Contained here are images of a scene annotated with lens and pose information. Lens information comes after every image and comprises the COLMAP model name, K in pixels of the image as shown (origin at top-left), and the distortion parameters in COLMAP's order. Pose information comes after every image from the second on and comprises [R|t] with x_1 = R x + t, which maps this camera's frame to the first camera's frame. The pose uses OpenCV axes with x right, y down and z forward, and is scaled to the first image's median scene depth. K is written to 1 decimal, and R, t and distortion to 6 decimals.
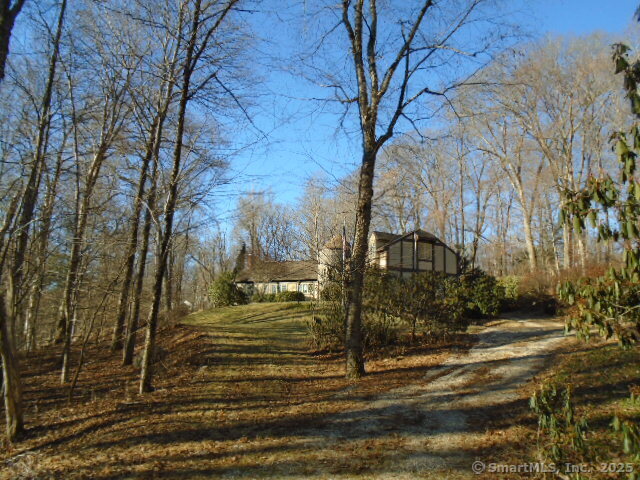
lens RADIAL K [[481.9, 0, 317.2], [0, 481.9, 240.6], [0, 0, 1]] dist [-0.012267, 0.001009]
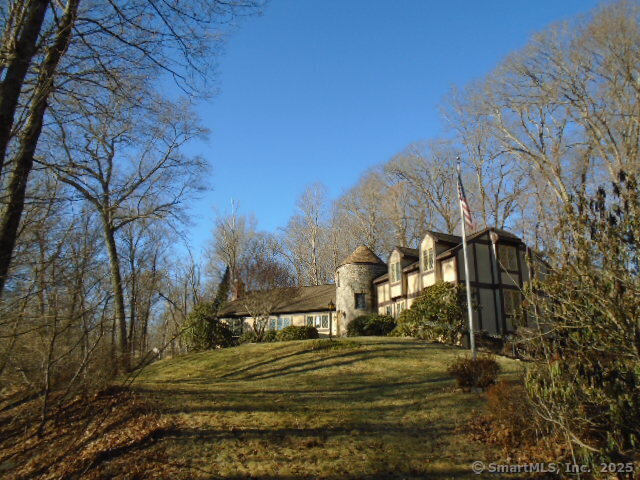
lens RADIAL K [[481.9, 0, 323.8], [0, 481.9, 239.4], [0, 0, 1]] dist [-0.012267, 0.001009]
pose [[0.997525, -0.012530, 0.069187, -0.062147], [0.018742, 0.995776, -0.089884, 0.040726], [-0.067769, 0.090959, 0.993546, 0.272336]]
